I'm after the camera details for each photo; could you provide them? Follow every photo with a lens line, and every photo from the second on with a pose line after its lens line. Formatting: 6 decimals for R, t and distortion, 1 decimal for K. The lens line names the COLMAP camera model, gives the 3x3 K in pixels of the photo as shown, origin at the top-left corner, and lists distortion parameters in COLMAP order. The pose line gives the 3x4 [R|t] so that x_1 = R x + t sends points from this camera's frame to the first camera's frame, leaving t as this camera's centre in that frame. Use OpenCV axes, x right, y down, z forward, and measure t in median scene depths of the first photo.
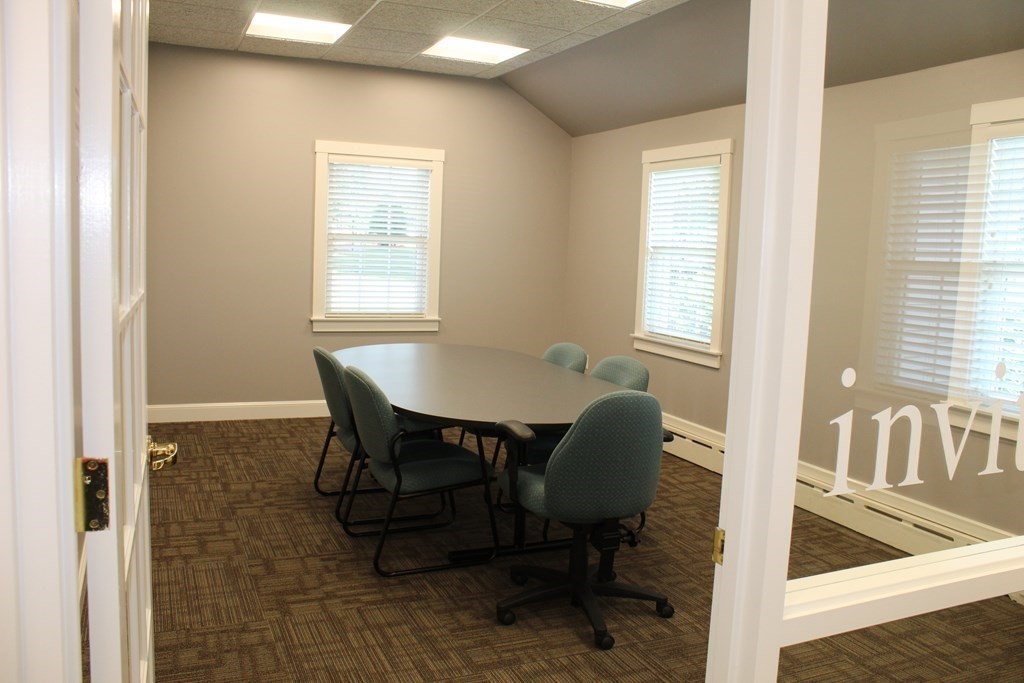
lens RADIAL K [[850.4, 0, 520.6], [0, 850.4, 339.4], [0, 0, 1]] dist [-0.179518, 0.176931]
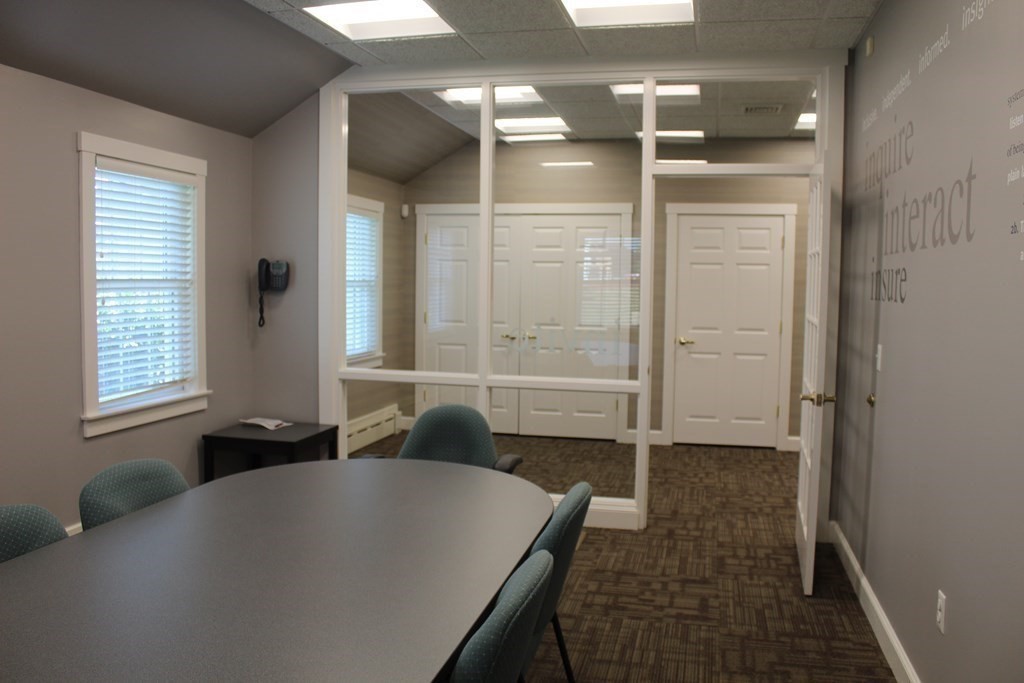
lens RADIAL K [[850.4, 0, 520.6], [0, 850.4, 339.4], [0, 0, 1]] dist [-0.179518, 0.176931]
pose [[-0.801438, -0.095714, 0.590369, -0.692901], [0.022431, 0.981606, 0.189593, -0.273485], [-0.597657, 0.165190, -0.784550, 1.956530]]
